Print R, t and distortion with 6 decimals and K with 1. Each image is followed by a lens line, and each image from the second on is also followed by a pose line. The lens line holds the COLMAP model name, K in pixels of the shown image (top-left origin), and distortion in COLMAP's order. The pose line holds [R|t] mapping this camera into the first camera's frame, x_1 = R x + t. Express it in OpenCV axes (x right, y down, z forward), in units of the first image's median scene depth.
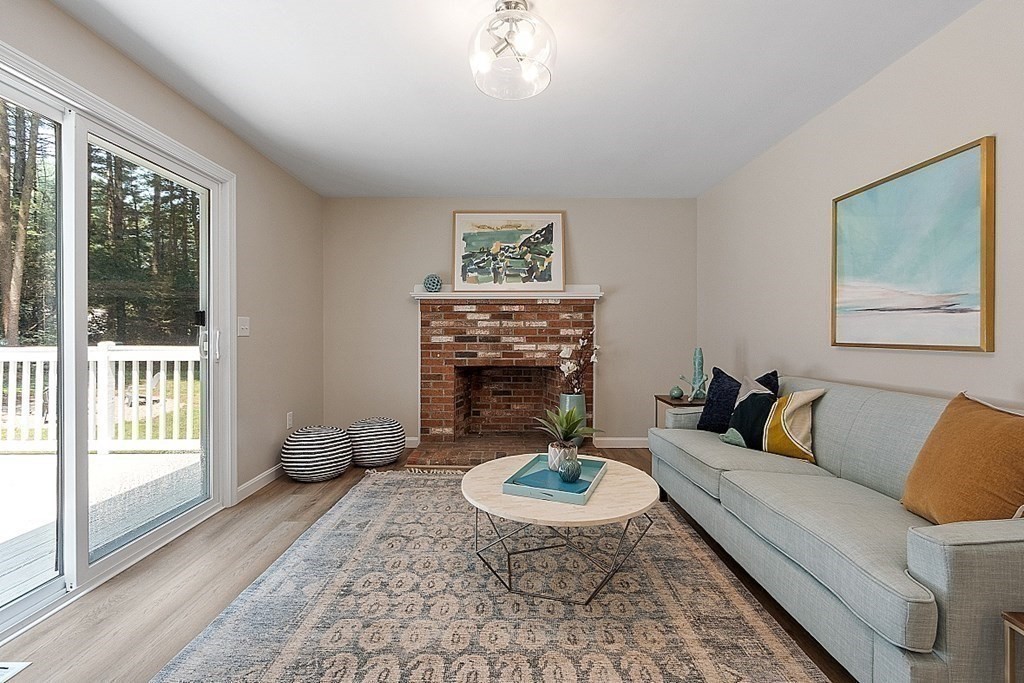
lens RADIAL K [[453.6, 0, 506.2], [0, 453.6, 337.4], [0, 0, 1]] dist [-0.000930, 0.000133]
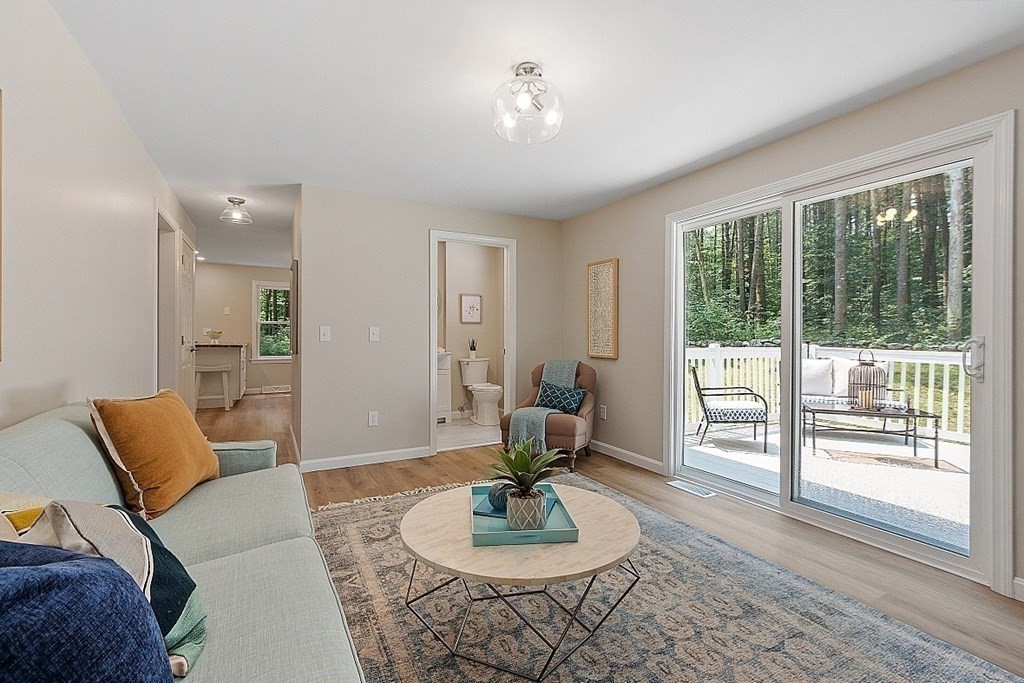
lens RADIAL K [[453.6, 0, 507.3], [0, 453.6, 338.4], [0, 0, 1]] dist [-0.000930, 0.000133]
pose [[-0.882999, -0.003451, -0.469361, 0.513457], [-0.010681, 0.999862, 0.012742, -0.021072], [0.469253, 0.016264, -0.882914, 1.683795]]
